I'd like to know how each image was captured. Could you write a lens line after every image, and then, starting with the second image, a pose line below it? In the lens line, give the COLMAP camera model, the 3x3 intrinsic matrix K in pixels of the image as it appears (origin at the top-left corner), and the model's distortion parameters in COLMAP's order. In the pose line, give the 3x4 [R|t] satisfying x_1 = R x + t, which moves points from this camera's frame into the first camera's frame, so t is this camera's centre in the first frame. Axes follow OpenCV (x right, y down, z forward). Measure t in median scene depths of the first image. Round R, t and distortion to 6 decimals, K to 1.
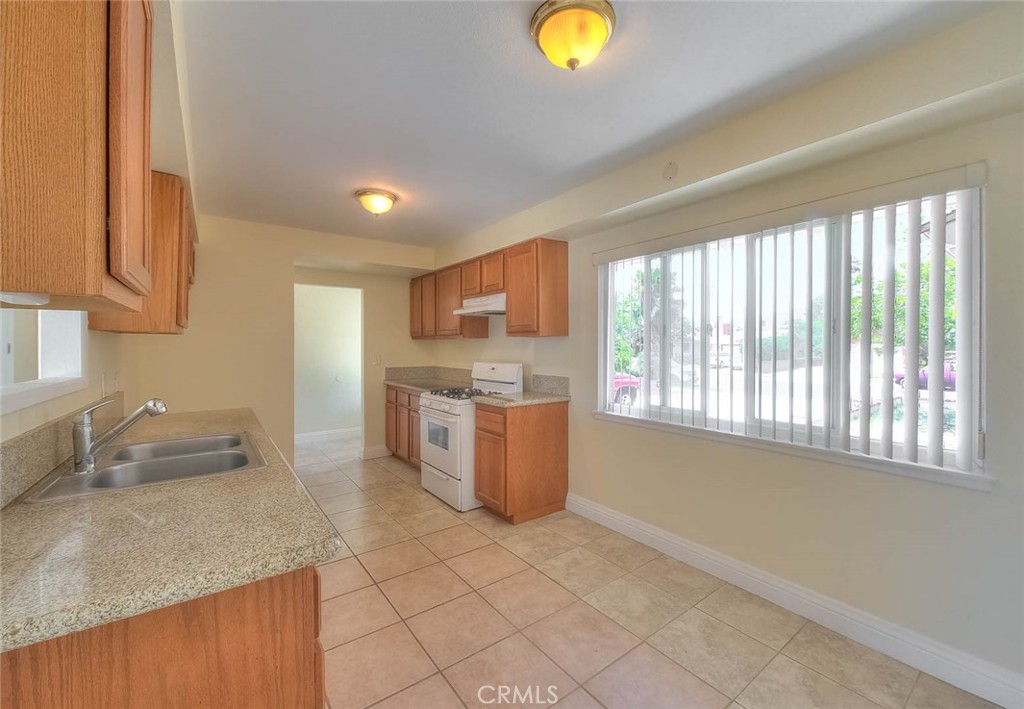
lens RADIAL K [[425.9, 0, 550.2], [0, 425.9, 345.1], [0, 0, 1]] dist [0.001387, 0.000039]
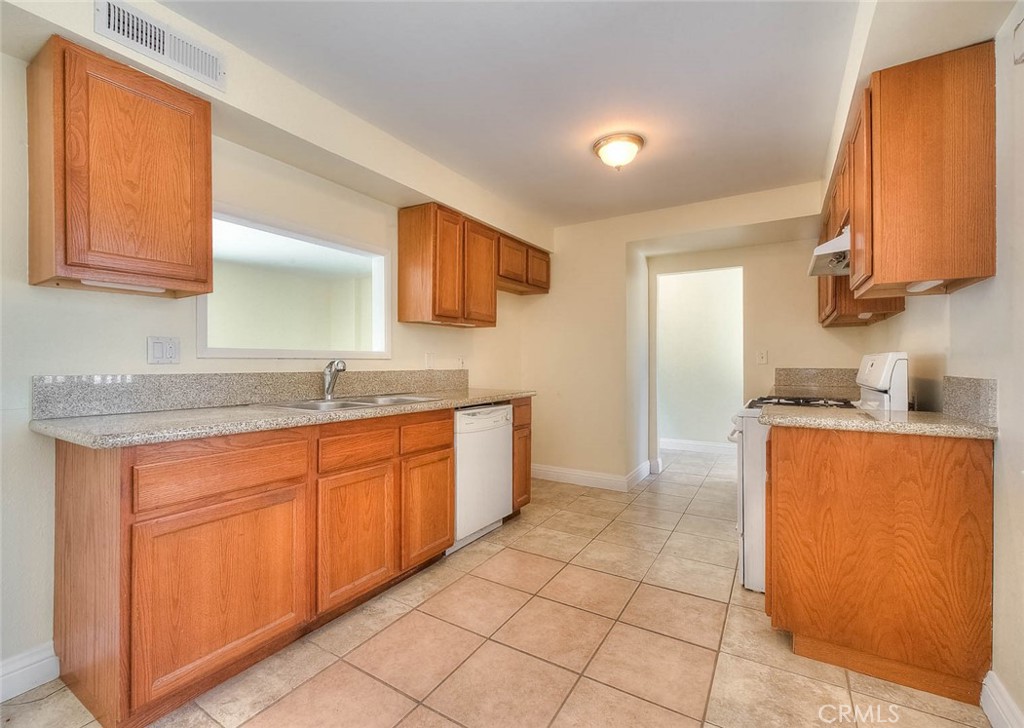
lens RADIAL K [[455.5, 0, 483.4], [0, 455.5, 359.1], [0, 0, 1]] dist [-0.000413, -0.000261]
pose [[0.304084, -0.004437, -0.952635, 0.294896], [0.004442, 0.999985, -0.003239, 0.054027], [0.952635, -0.003247, 0.304099, 0.411318]]
